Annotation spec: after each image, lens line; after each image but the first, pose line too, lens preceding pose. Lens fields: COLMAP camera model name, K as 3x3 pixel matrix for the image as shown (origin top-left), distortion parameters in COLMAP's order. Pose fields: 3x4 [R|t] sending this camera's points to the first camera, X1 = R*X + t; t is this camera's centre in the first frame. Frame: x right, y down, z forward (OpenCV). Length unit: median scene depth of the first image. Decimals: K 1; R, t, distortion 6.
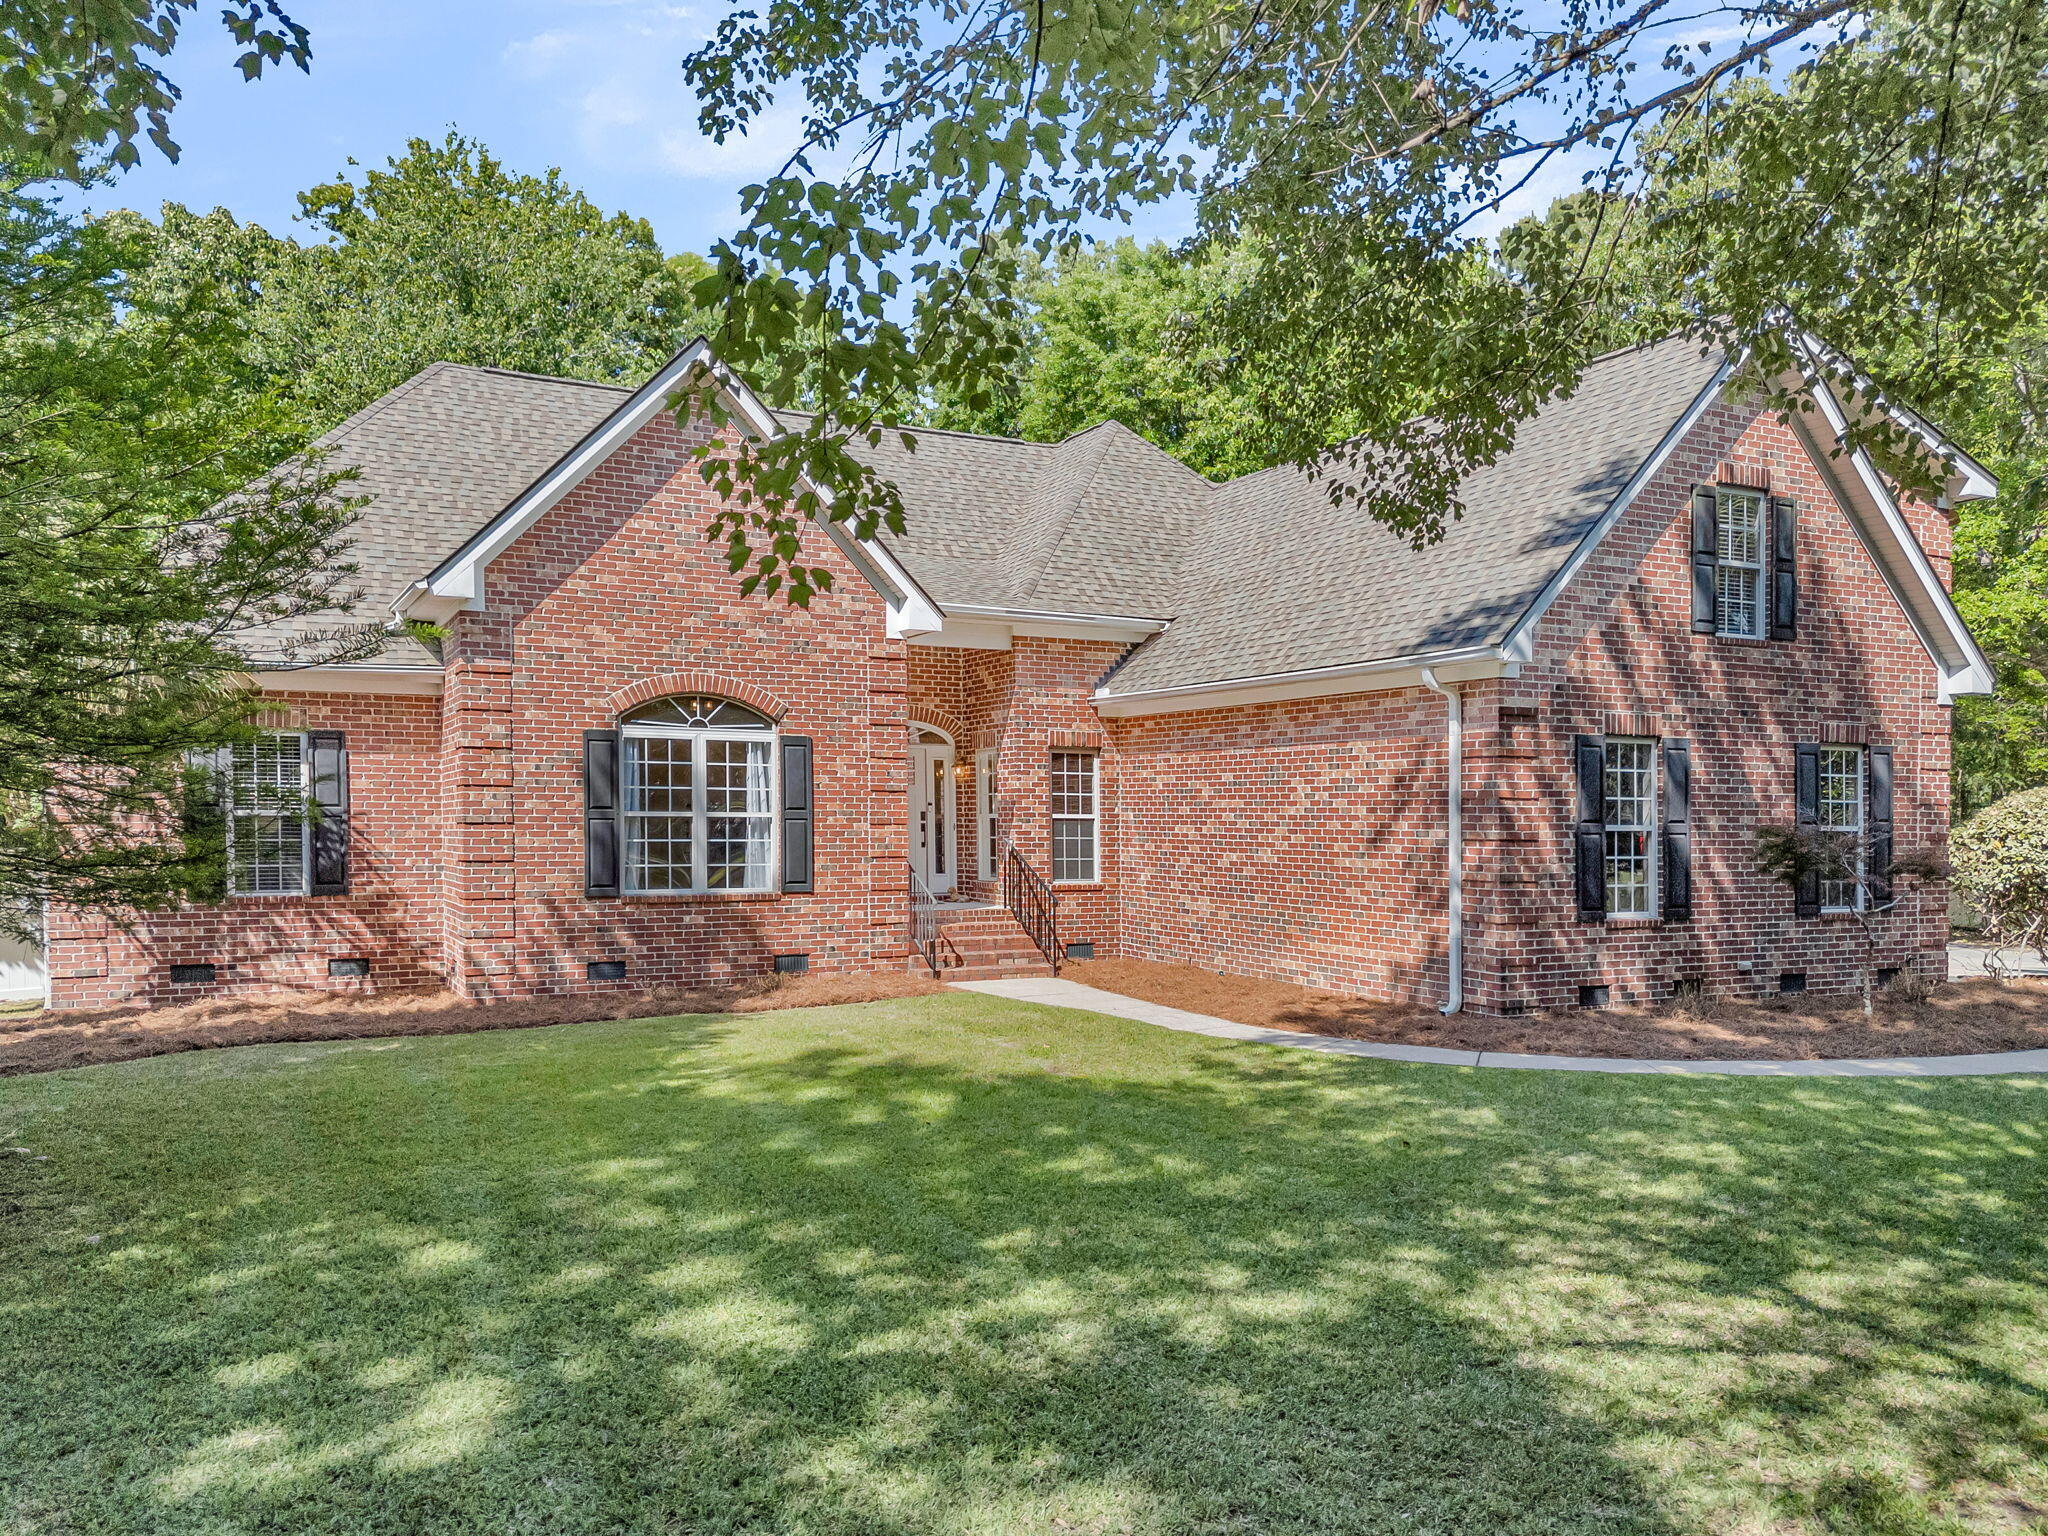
lens RADIAL K [[1569.7, 0, 1029.1], [0, 1569.7, 778.3], [0, 0, 1]] dist [0.036651, -0.002197]
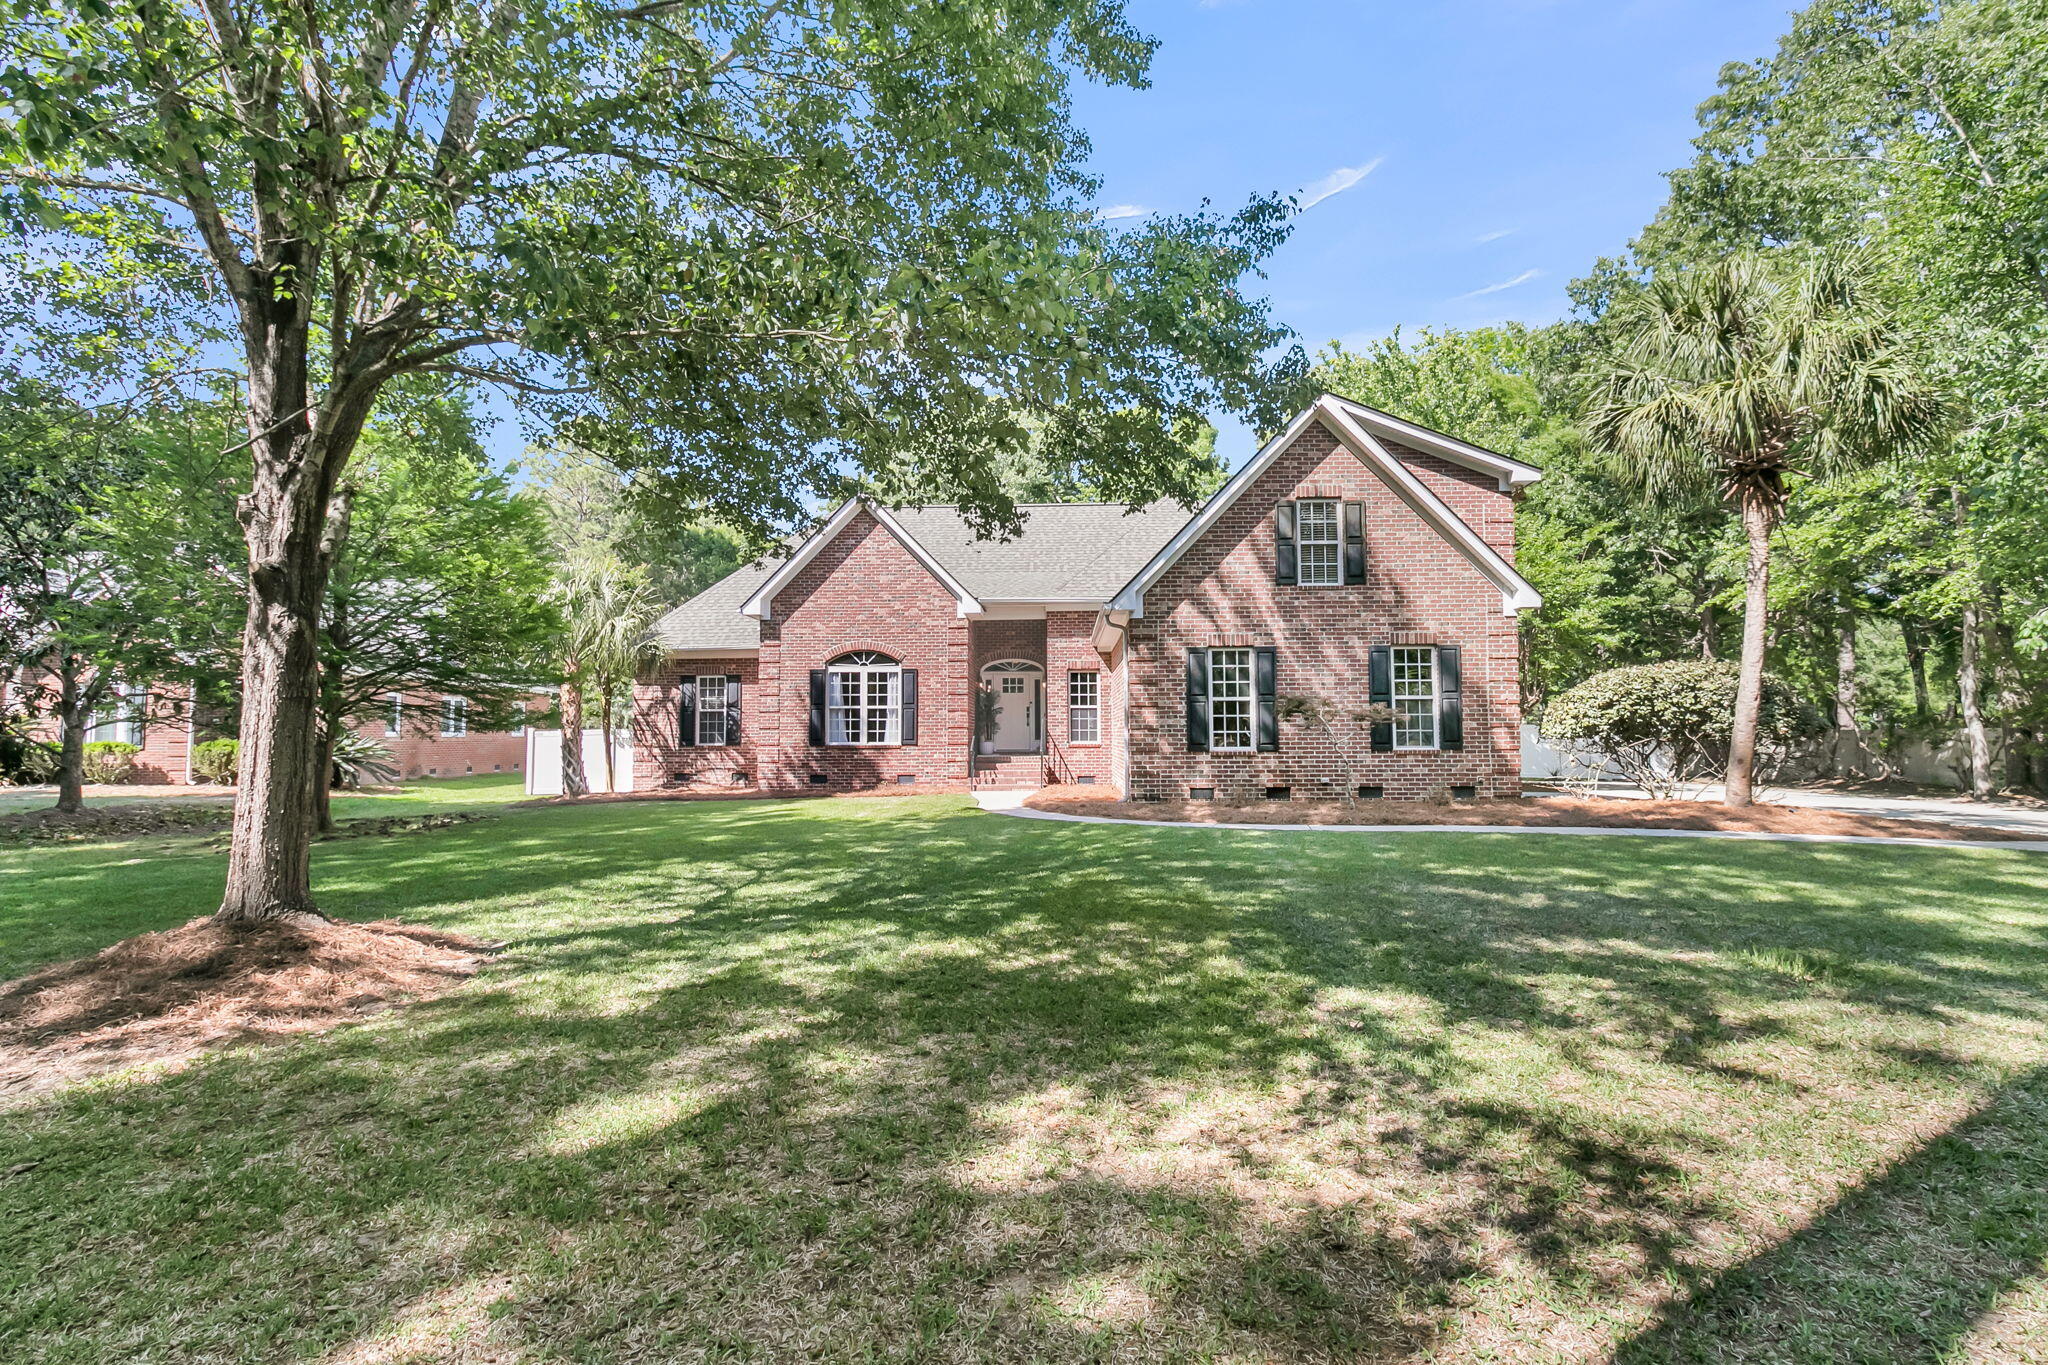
lens RADIAL K [[1005.7, 0, 1021.4], [0, 1005.7, 671.8], [0, 0, 1]] dist [0.005346, 0.000389]
pose [[0.871843, -0.041312, -0.488040, 0.625793], [0.022395, 0.998757, -0.044535, 0.039617], [0.489273, 0.027898, 0.871684, -0.076936]]
